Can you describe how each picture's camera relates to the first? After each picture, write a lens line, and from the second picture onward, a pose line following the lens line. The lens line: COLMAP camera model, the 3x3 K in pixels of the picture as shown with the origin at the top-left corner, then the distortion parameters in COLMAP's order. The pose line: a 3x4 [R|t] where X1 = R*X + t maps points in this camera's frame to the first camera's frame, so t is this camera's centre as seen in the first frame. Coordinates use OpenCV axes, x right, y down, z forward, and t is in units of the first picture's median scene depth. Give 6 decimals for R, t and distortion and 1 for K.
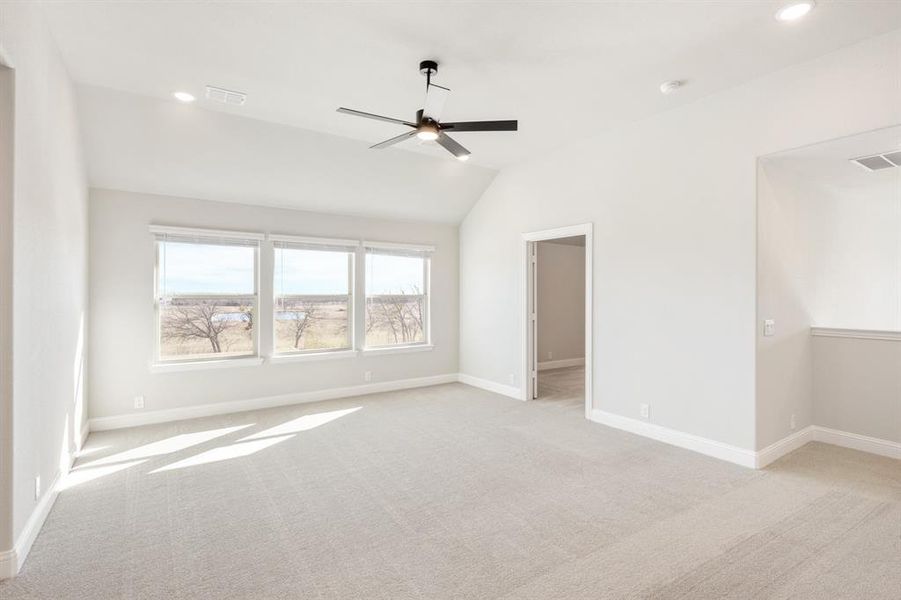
lens RADIAL K [[429.8, 0, 450.5], [0, 429.8, 300.0], [0, 0, 1]] dist [0.000479, 0.000295]
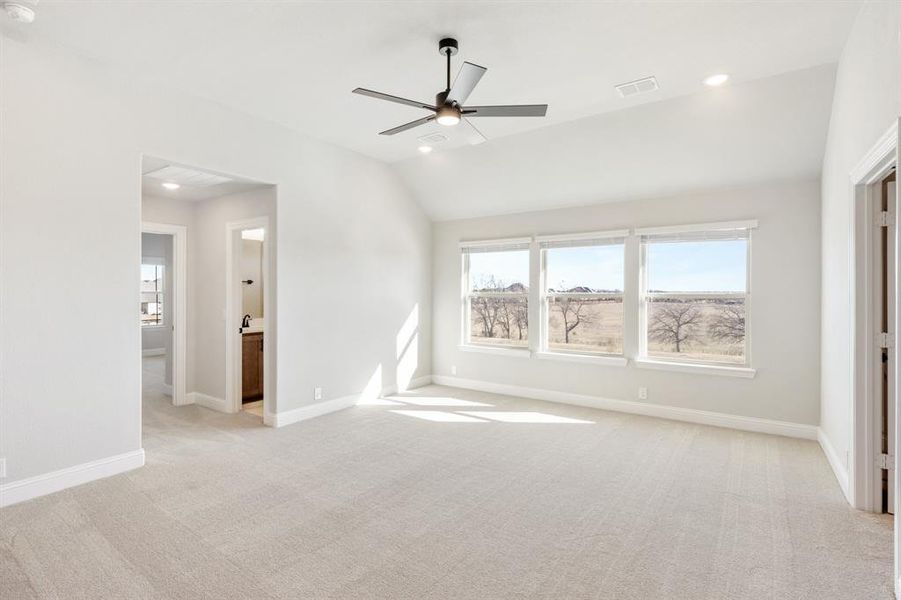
lens RADIAL K [[442.6, 0, 450.5], [0, 442.6, 300.0], [0, 0, 1]] dist [0.115614, -0.000090]
pose [[0.387744, 0.017274, -0.921605, 0.502718], [-0.013088, 0.999827, 0.013234, -0.007515], [0.921674, 0.006931, 0.387902, 0.362191]]
